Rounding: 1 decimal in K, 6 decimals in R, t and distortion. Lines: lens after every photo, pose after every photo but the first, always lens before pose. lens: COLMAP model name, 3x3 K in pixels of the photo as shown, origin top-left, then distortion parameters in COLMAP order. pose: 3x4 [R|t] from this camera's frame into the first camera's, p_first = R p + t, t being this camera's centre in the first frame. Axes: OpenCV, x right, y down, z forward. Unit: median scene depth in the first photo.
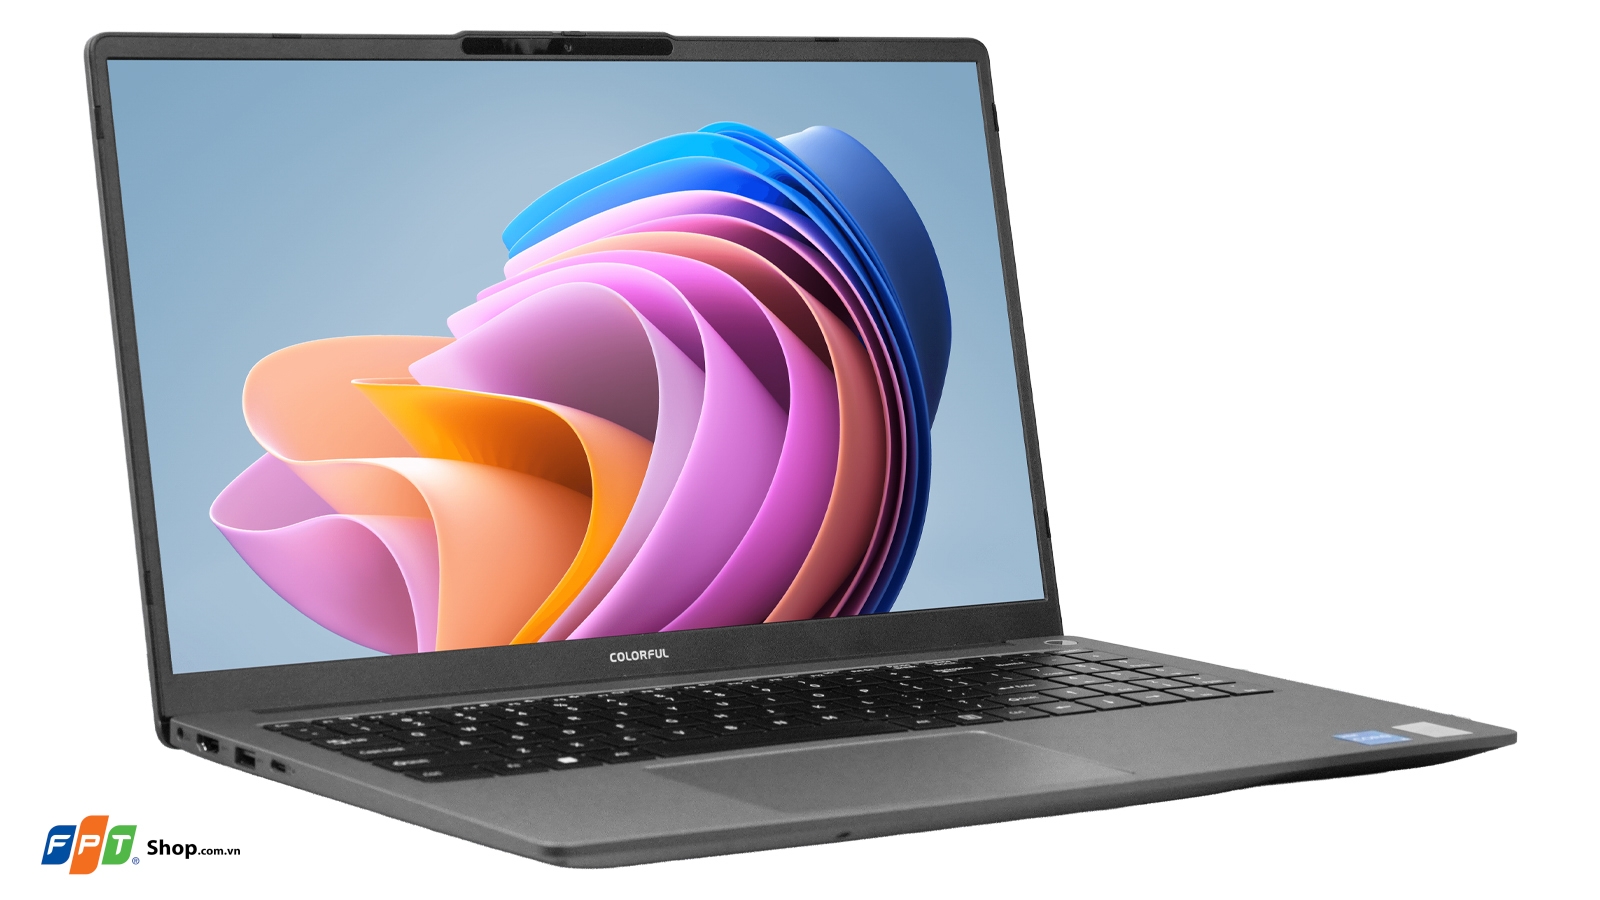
lens RADIAL K [[3982.0, 0, 797.2], [0, 3982.0, 440.3], [0, 0, 1]] dist [-0.526003, 0.000000]
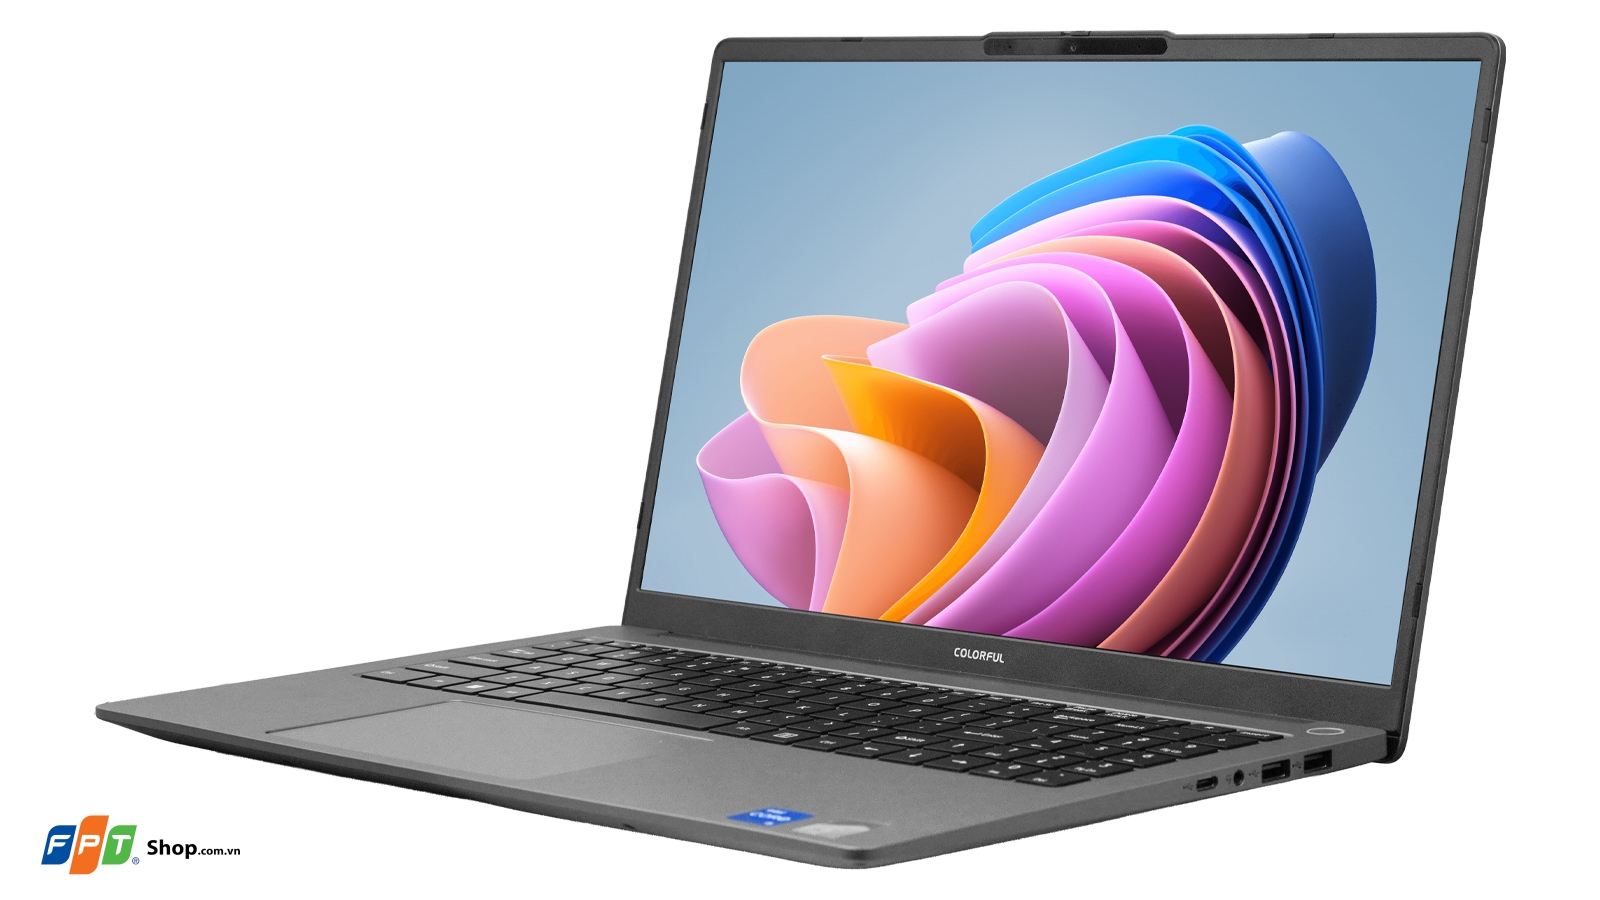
lens RADIAL K [[3982.0, 0, 797.9], [0, 3982.0, 465.7], [0, 0, 1]] dist [-0.526003, 0.000000]
pose [[0.179900, 0.090821, -0.979483, 0.926029], [-0.083119, 0.993571, 0.076861, -0.066115], [0.980167, 0.067587, 0.186292, 0.762170]]
